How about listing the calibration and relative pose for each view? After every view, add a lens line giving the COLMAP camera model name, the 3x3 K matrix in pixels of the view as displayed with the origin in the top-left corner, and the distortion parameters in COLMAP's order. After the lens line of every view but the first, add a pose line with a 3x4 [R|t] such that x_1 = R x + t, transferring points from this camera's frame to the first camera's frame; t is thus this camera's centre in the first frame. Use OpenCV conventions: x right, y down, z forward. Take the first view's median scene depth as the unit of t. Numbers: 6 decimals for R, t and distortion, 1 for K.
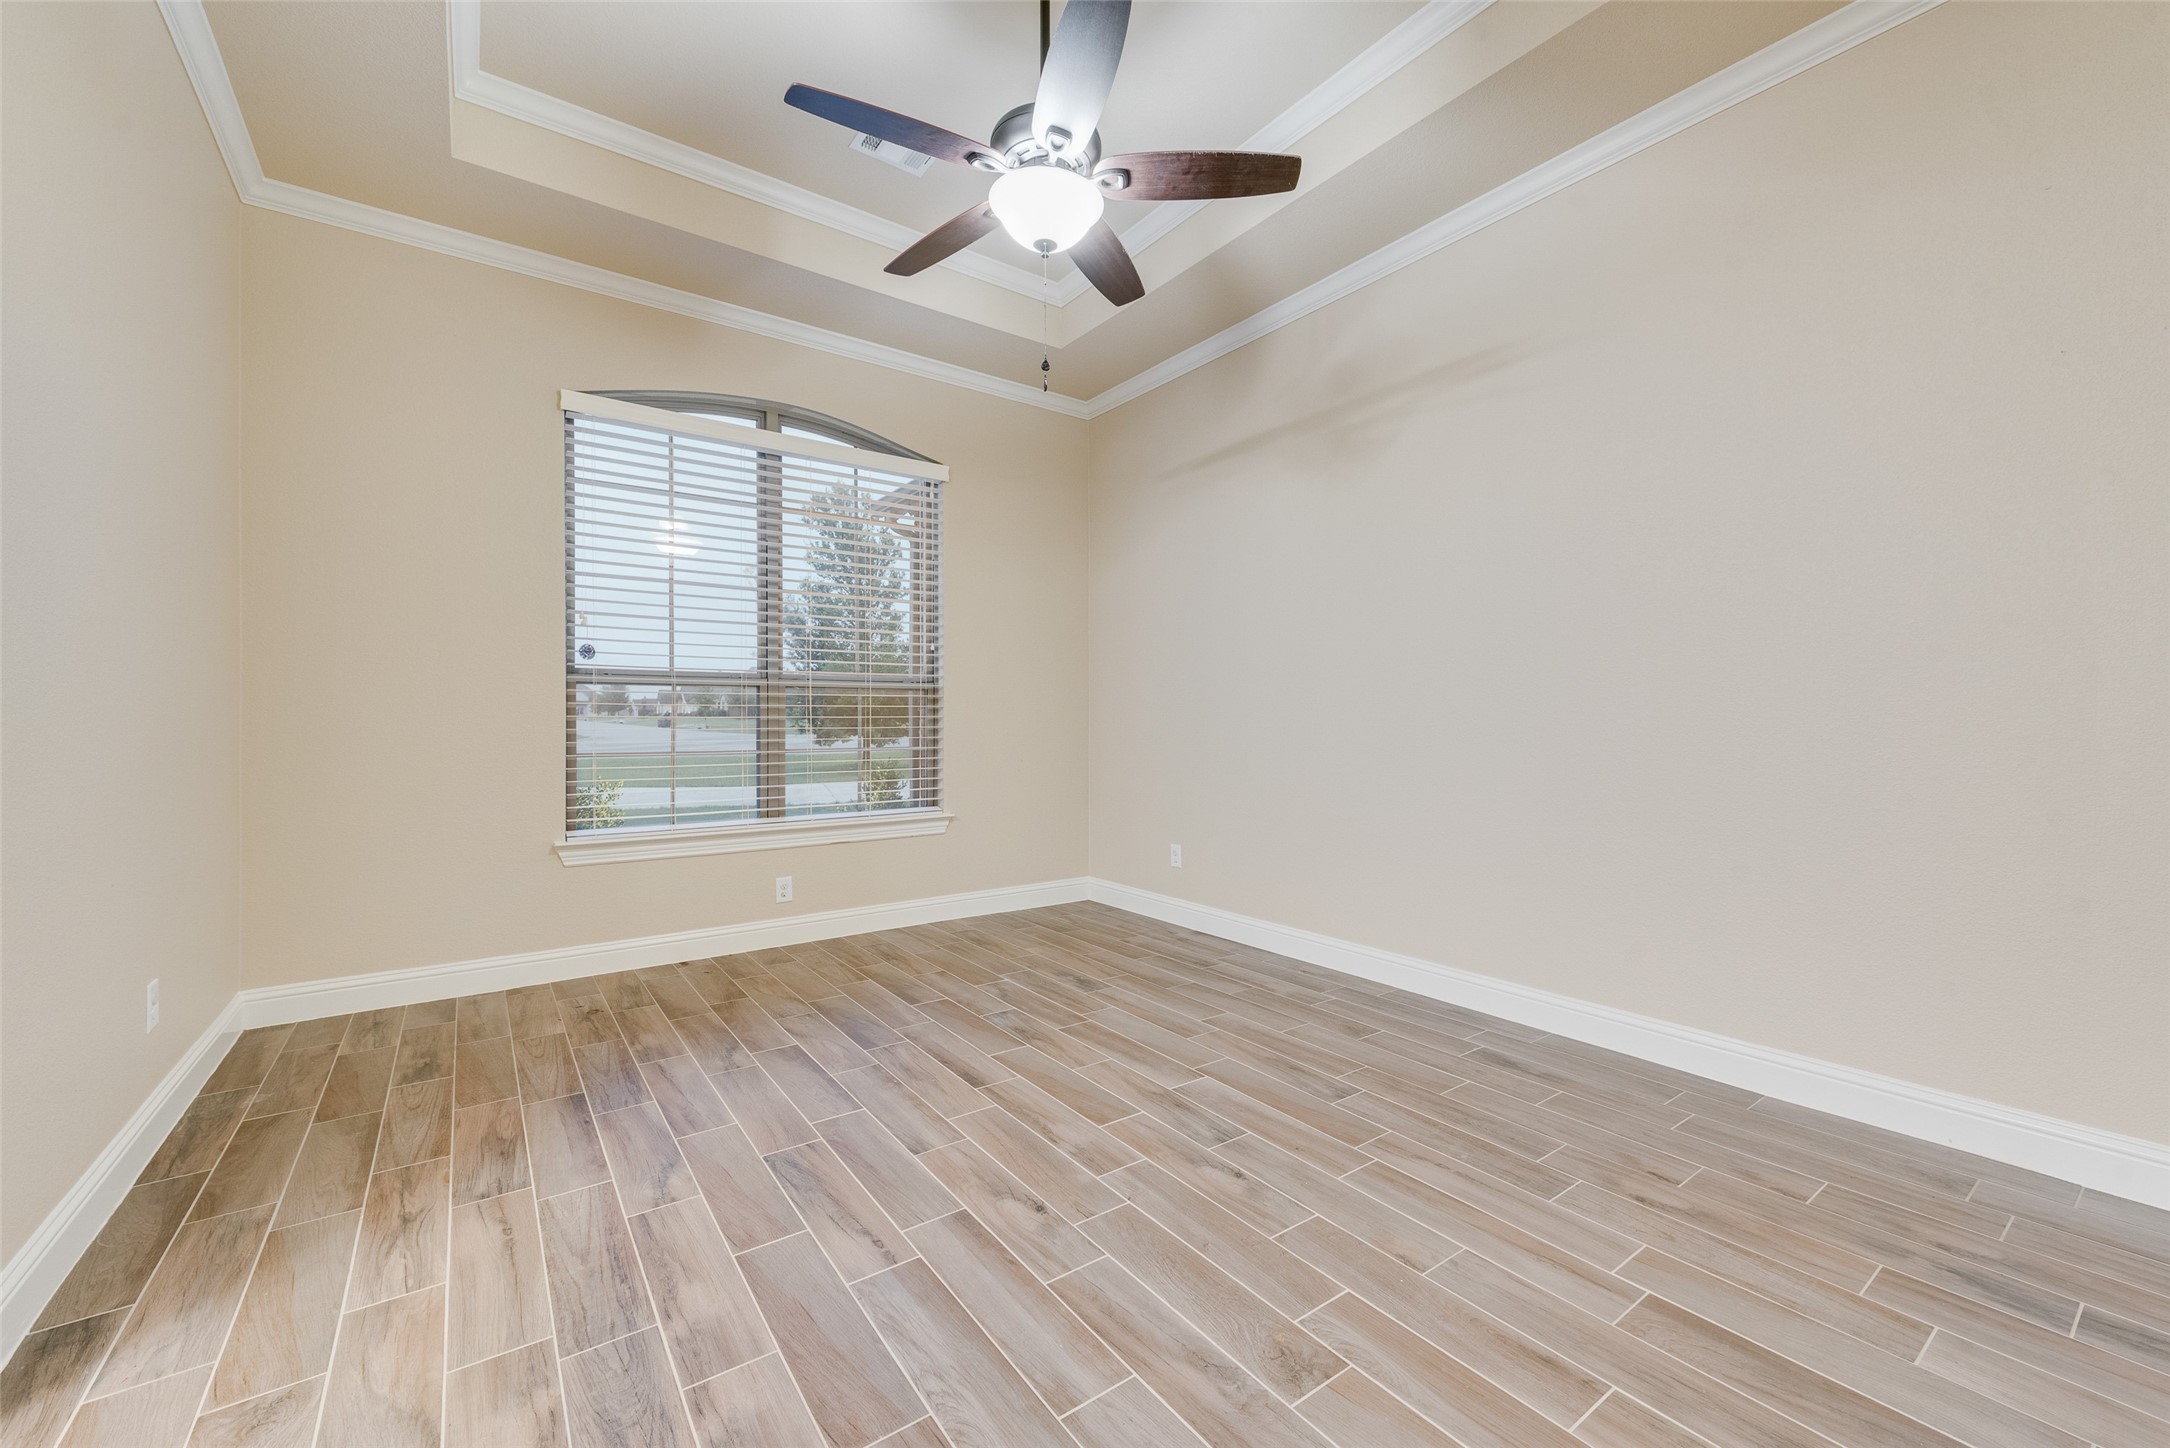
lens RADIAL K [[867.1, 0, 1081.7], [0, 867.1, 725.6], [0, 0, 1]] dist [0.012788, -0.002888]
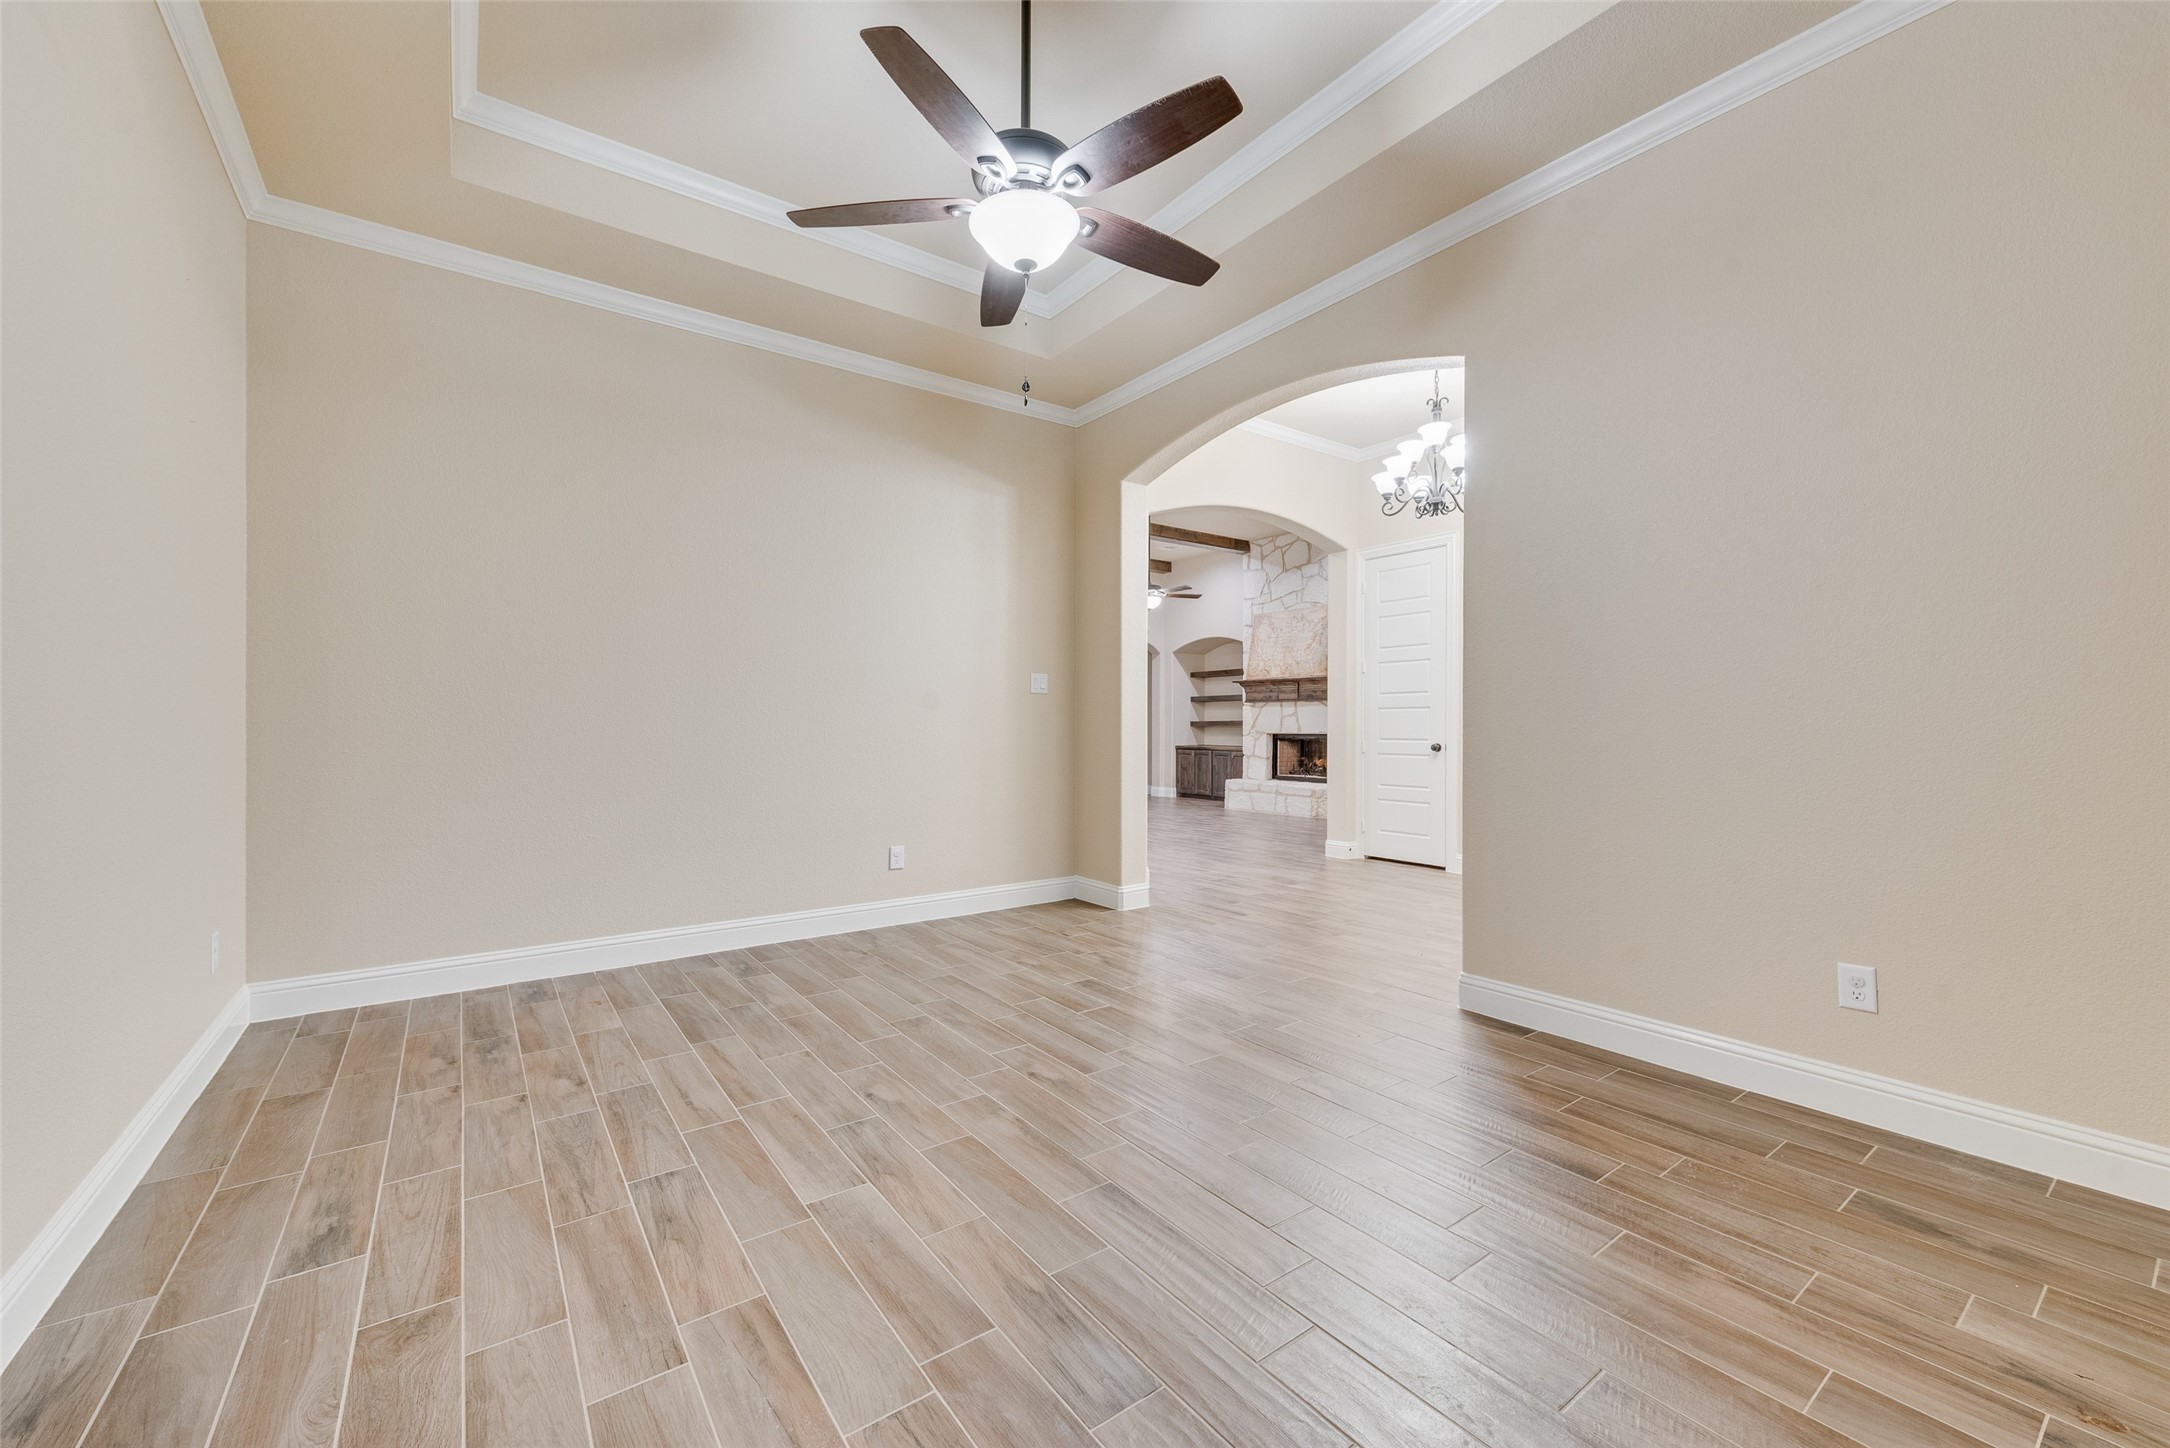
lens RADIAL K [[867.1, 0, 1077.8], [0, 867.1, 726.8], [0, 0, 1]] dist [0.012788, -0.002888]
pose [[-0.999998, 0.001400, -0.001569, -0.078800], [0.001393, 0.999987, 0.004842, -0.004446], [0.001576, 0.004839, -0.999987, 1.567007]]
